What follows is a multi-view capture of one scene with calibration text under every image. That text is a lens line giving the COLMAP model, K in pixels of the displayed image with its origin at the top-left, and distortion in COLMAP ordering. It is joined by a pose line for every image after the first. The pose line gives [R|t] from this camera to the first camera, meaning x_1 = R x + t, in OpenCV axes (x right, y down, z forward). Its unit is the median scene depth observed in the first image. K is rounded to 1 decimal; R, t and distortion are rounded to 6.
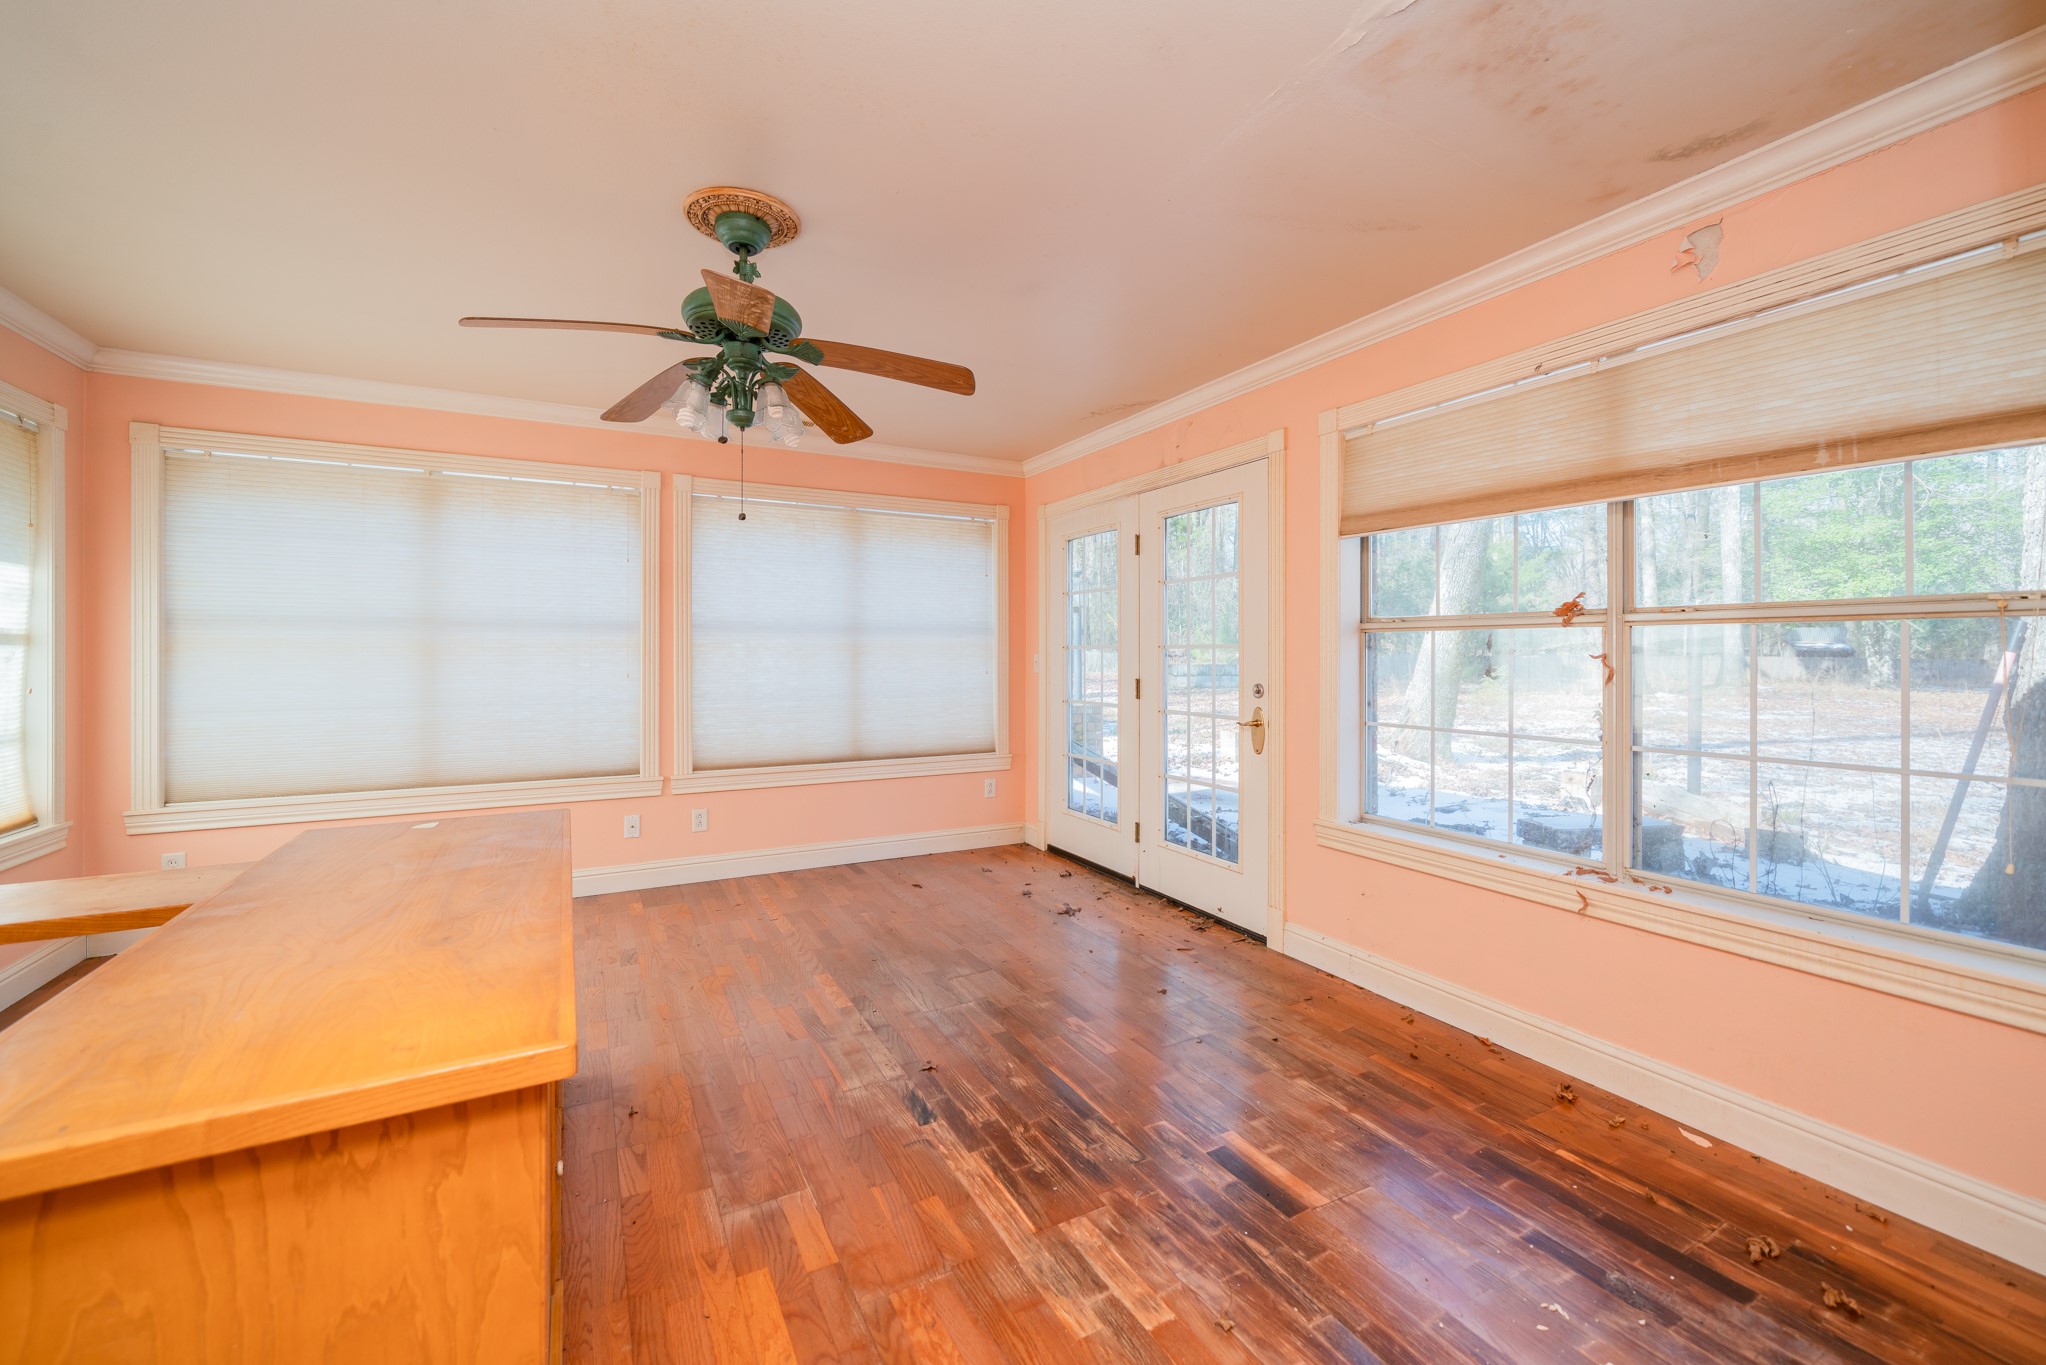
lens RADIAL K [[820.1, 0, 984.4], [0, 820.1, 679.3], [0, 0, 1]] dist [-0.001132, -0.000020]
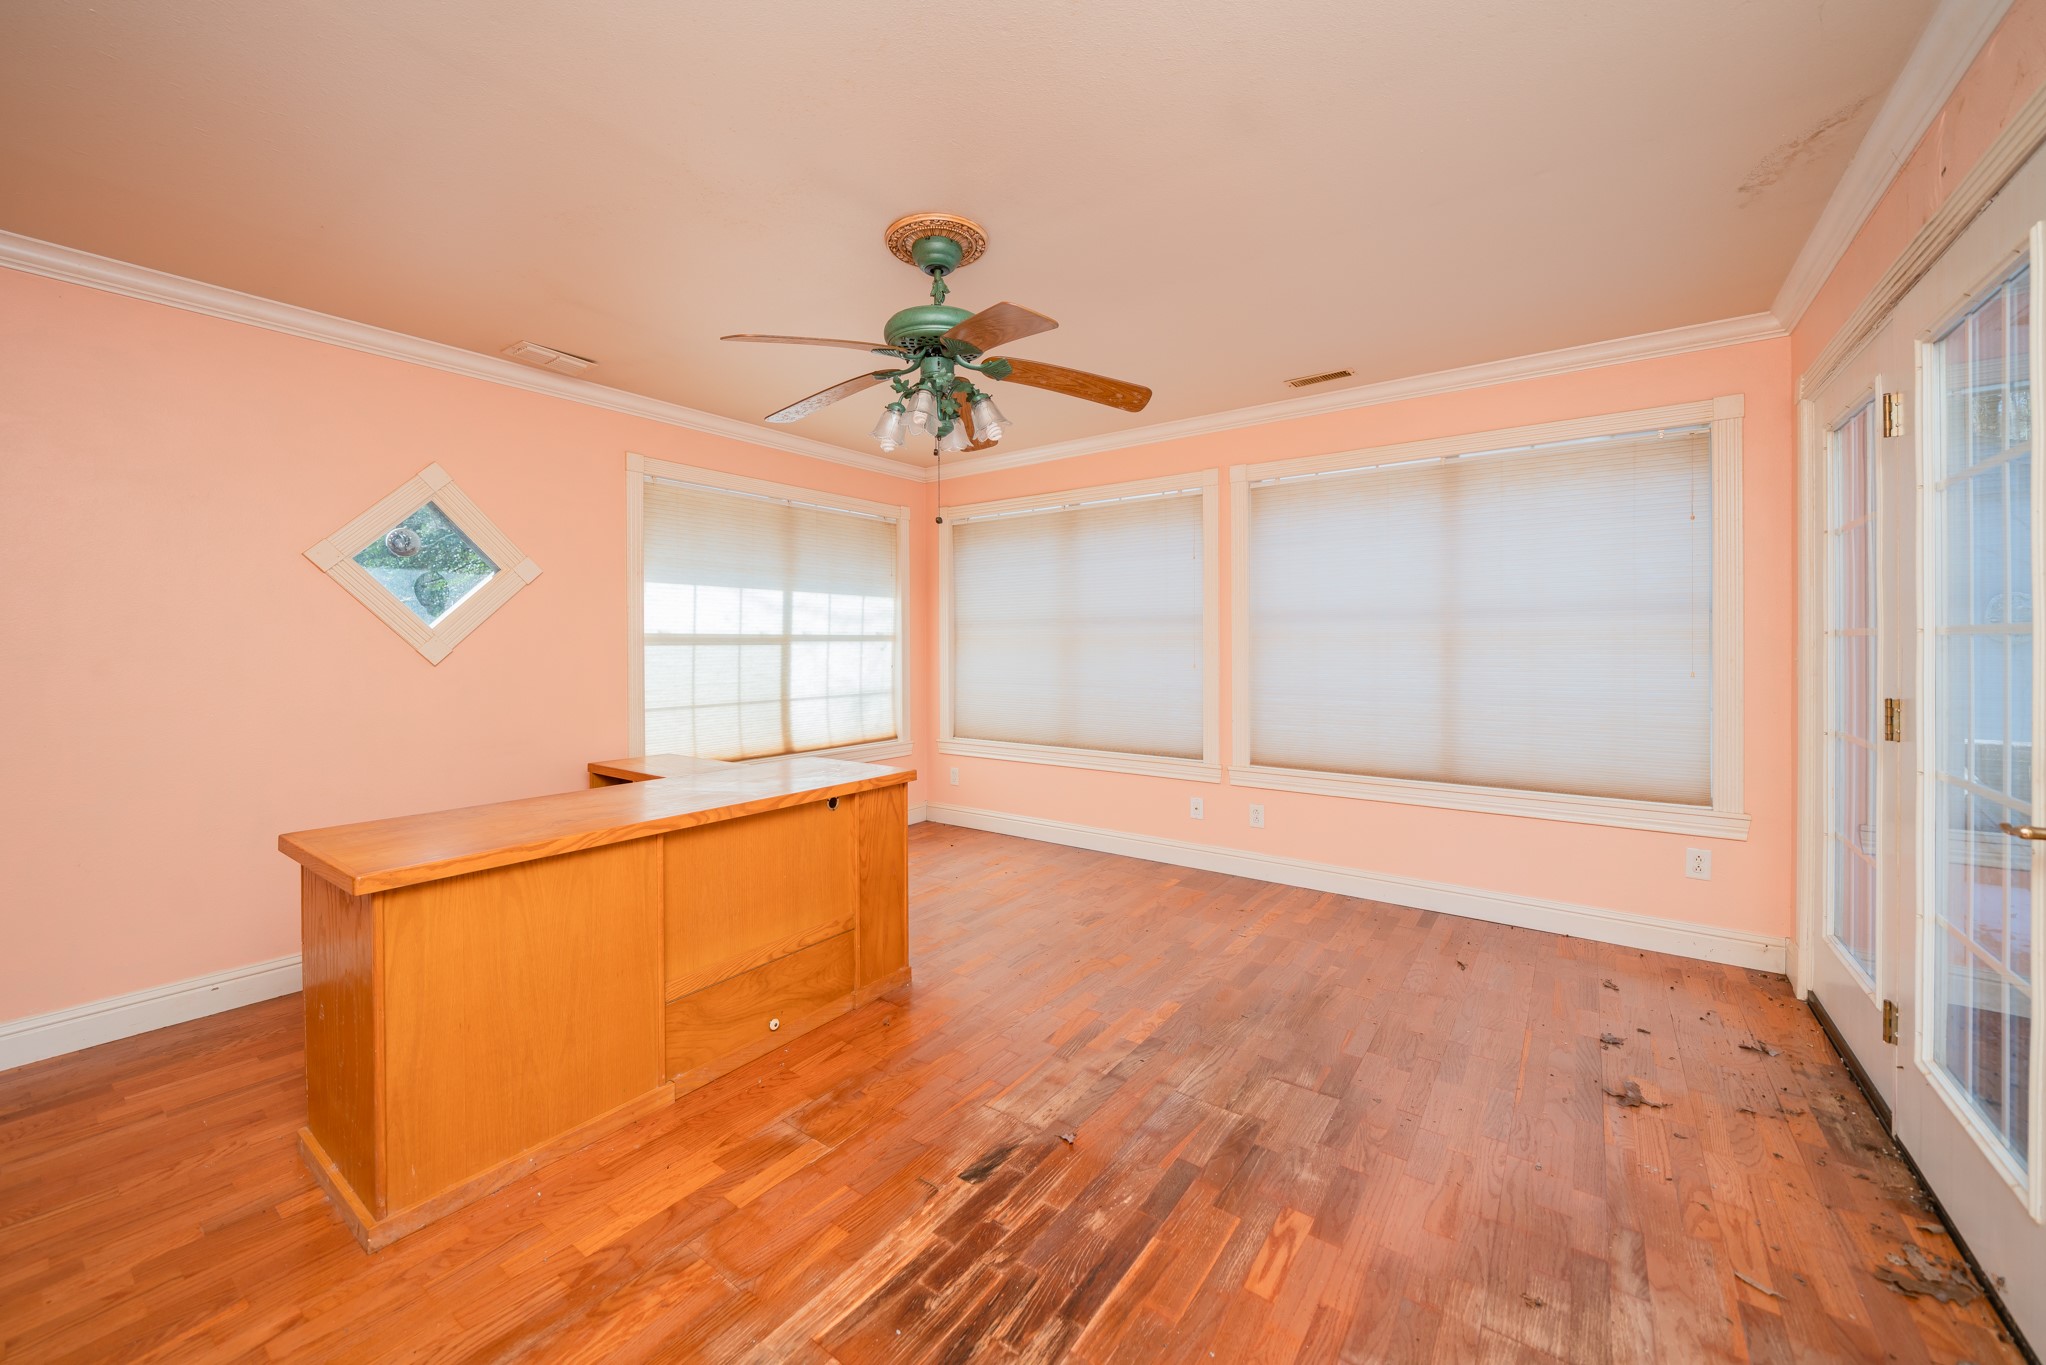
lens RADIAL K [[772.5, 0, 1016.9], [0, 772.5, 657.0], [0, 0, 1]] dist [-0.003283, -0.000255]
pose [[0.439682, 0.012538, -0.898066, 0.602068], [-0.023501, 0.999721, 0.002451, -0.020167], [0.897846, 0.020028, 0.439854, 0.585845]]
